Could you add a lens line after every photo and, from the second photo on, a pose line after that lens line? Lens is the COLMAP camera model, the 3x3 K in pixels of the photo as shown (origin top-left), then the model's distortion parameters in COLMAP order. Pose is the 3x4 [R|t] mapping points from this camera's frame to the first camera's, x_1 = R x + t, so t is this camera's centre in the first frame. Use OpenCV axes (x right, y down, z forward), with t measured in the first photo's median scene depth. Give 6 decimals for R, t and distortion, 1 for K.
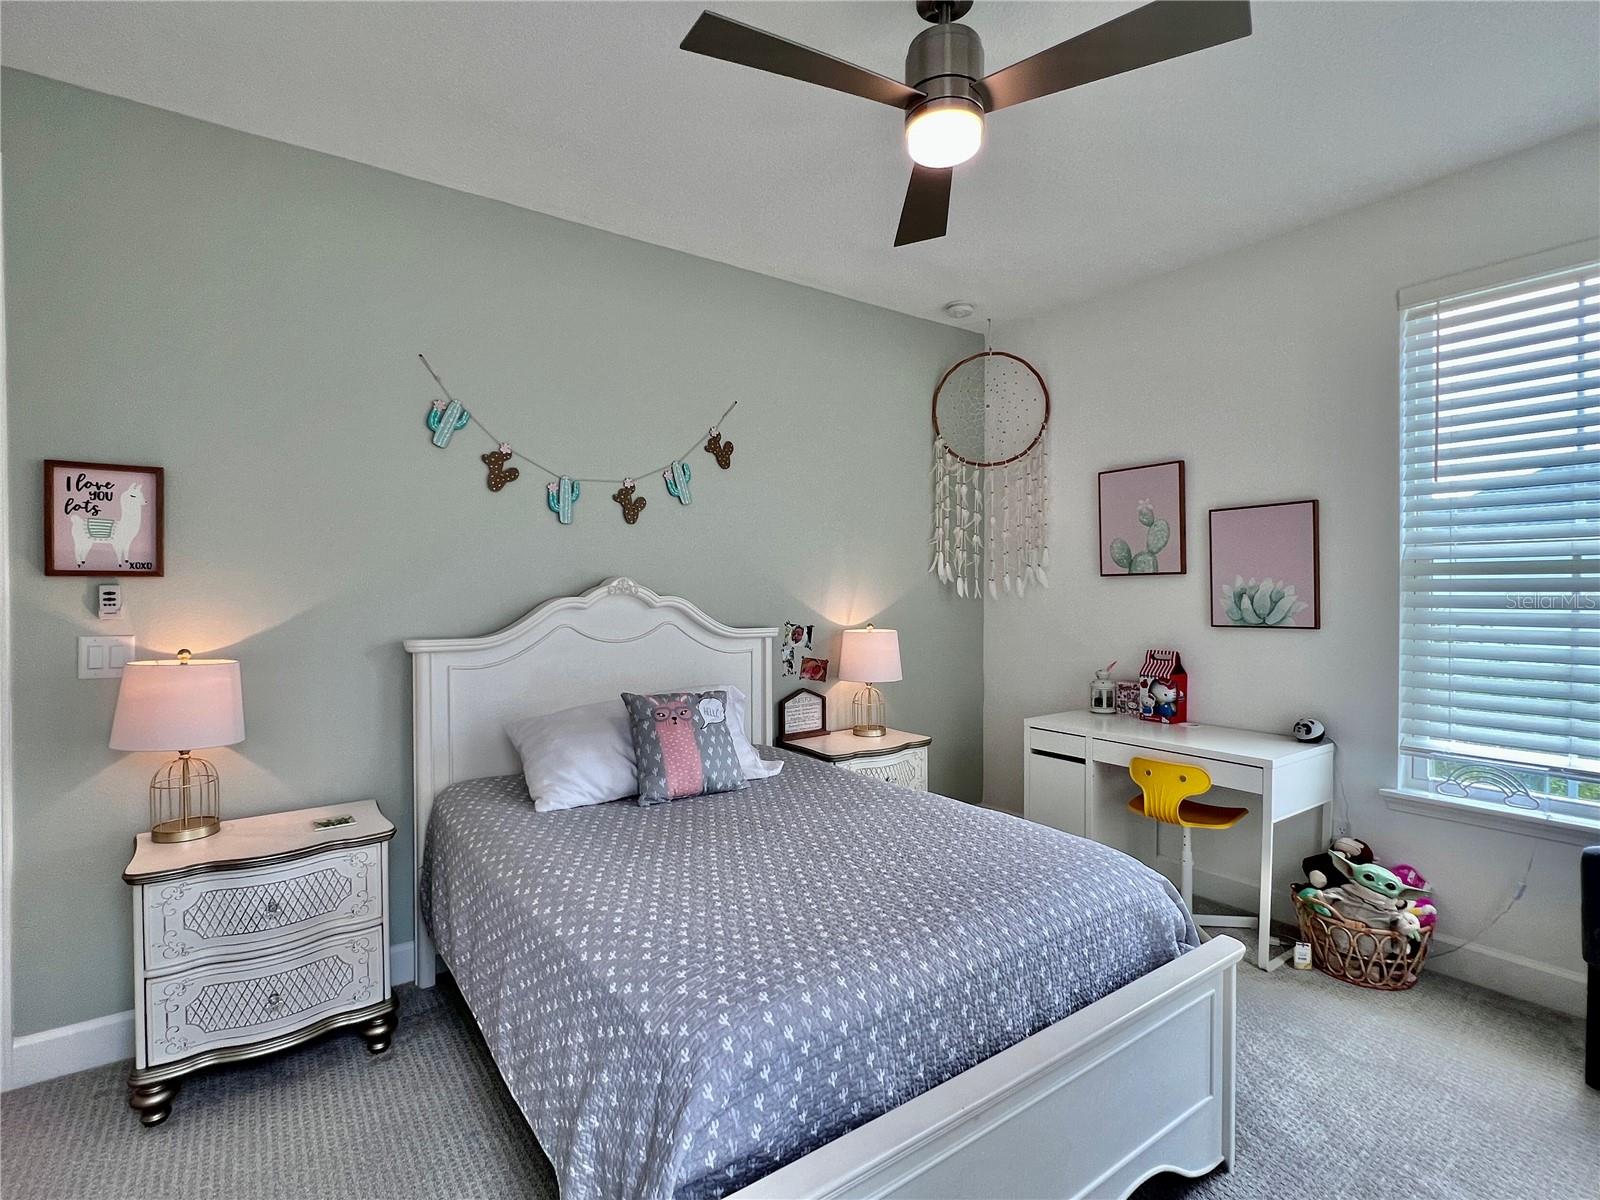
lens RADIAL K [[779.2, 0, 797.5], [0, 779.2, 600.6], [0, 0, 1]] dist [-0.004677, 0.001709]
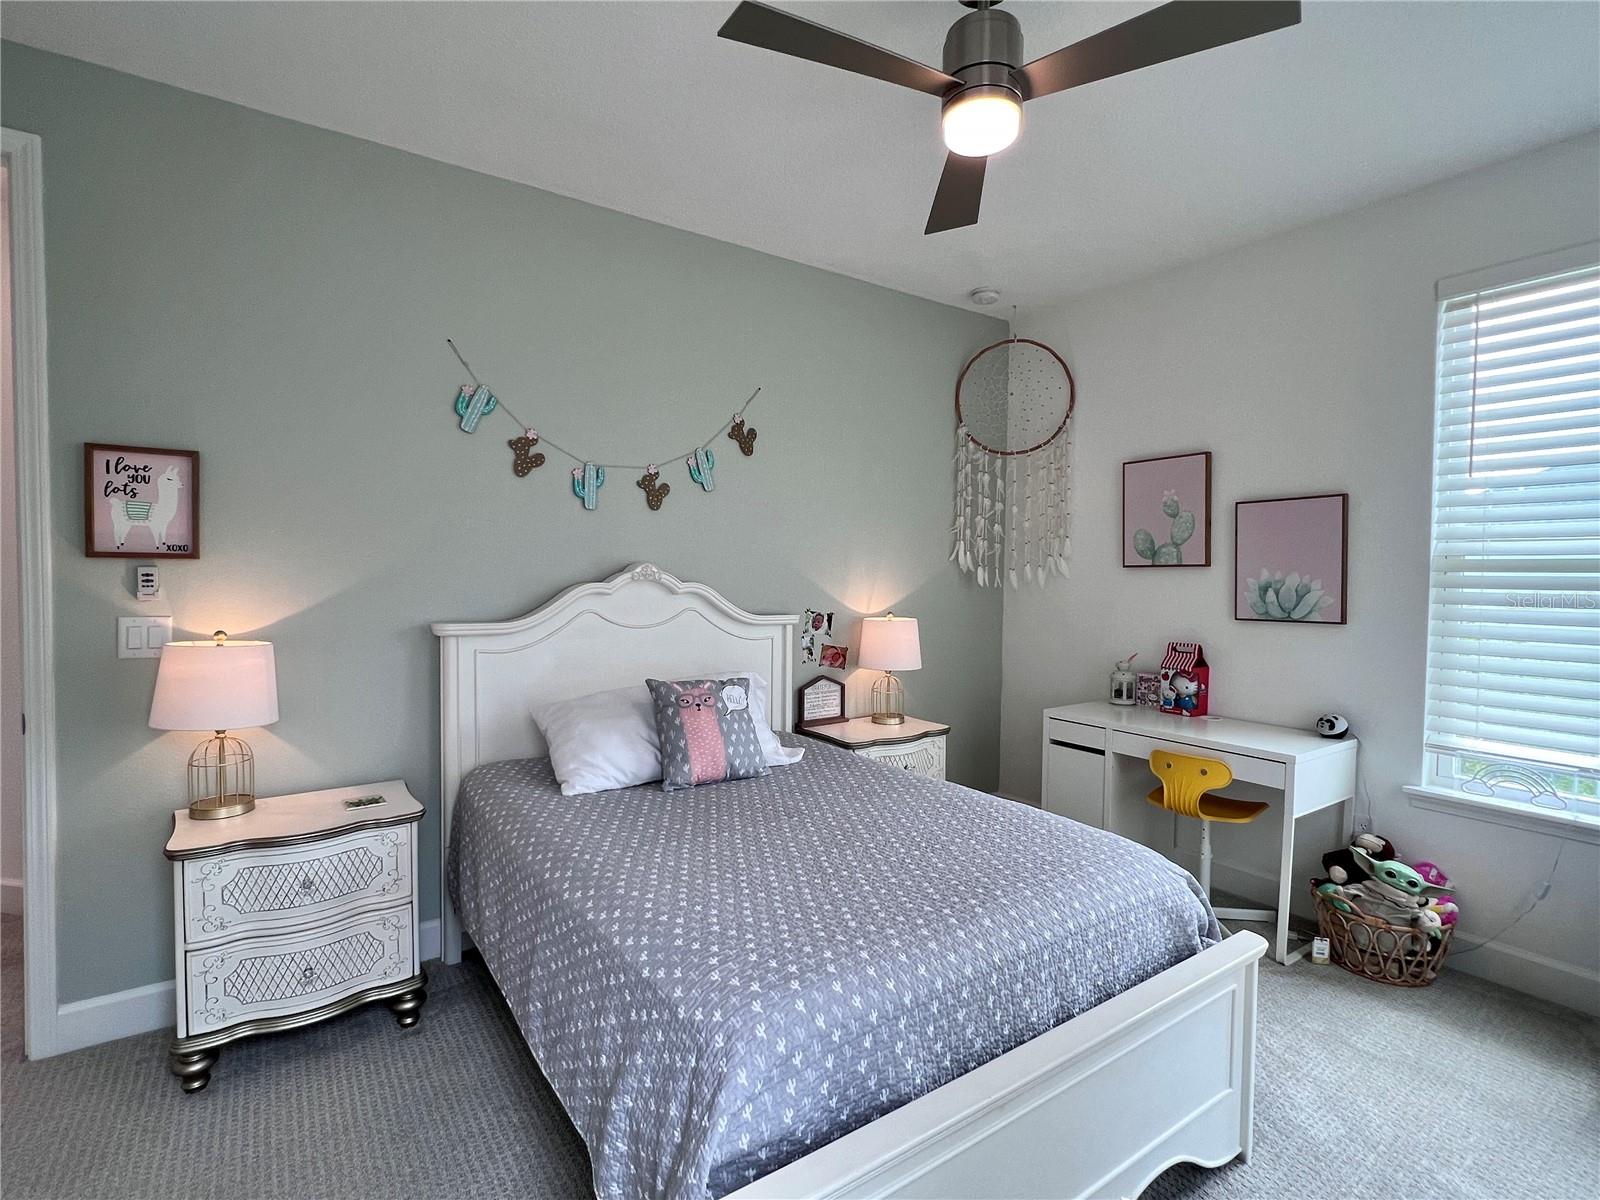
lens RADIAL K [[779.2, 0, 797.5], [0, 779.2, 600.6], [0, 0, 1]] dist [-0.004677, 0.001709]
pose [[0.999773, 0.012966, -0.016902, -0.014057], [-0.012610, 0.999699, 0.021034, -0.006768], [0.017169, -0.020816, 0.999636, -0.003235]]
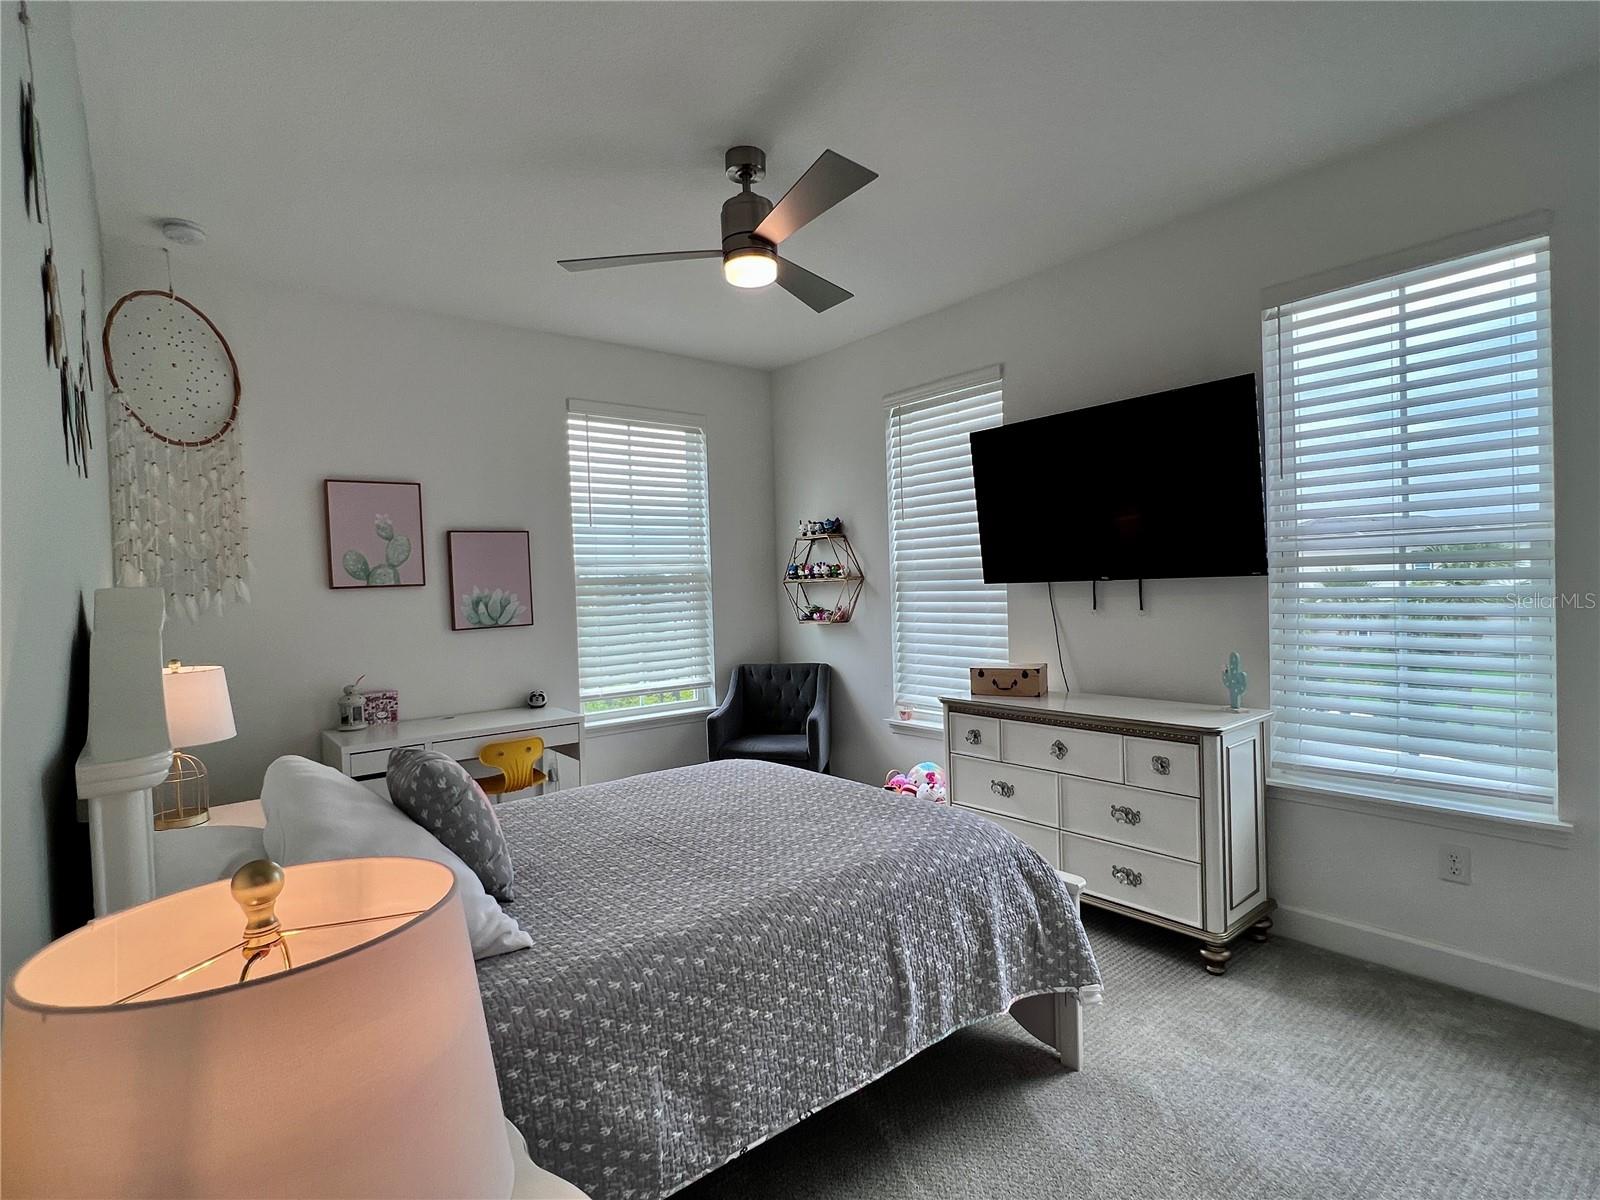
lens RADIAL K [[792.2, 0, 800.0], [0, 792.2, 600.0], [0, 0, 1]] dist [-0.002003, -0.000244]
pose [[-0.046421, -0.019175, 0.998738, -0.931582], [0.044304, 0.998792, 0.021235, -0.020159], [-0.997939, 0.045233, -0.045515, 0.737340]]
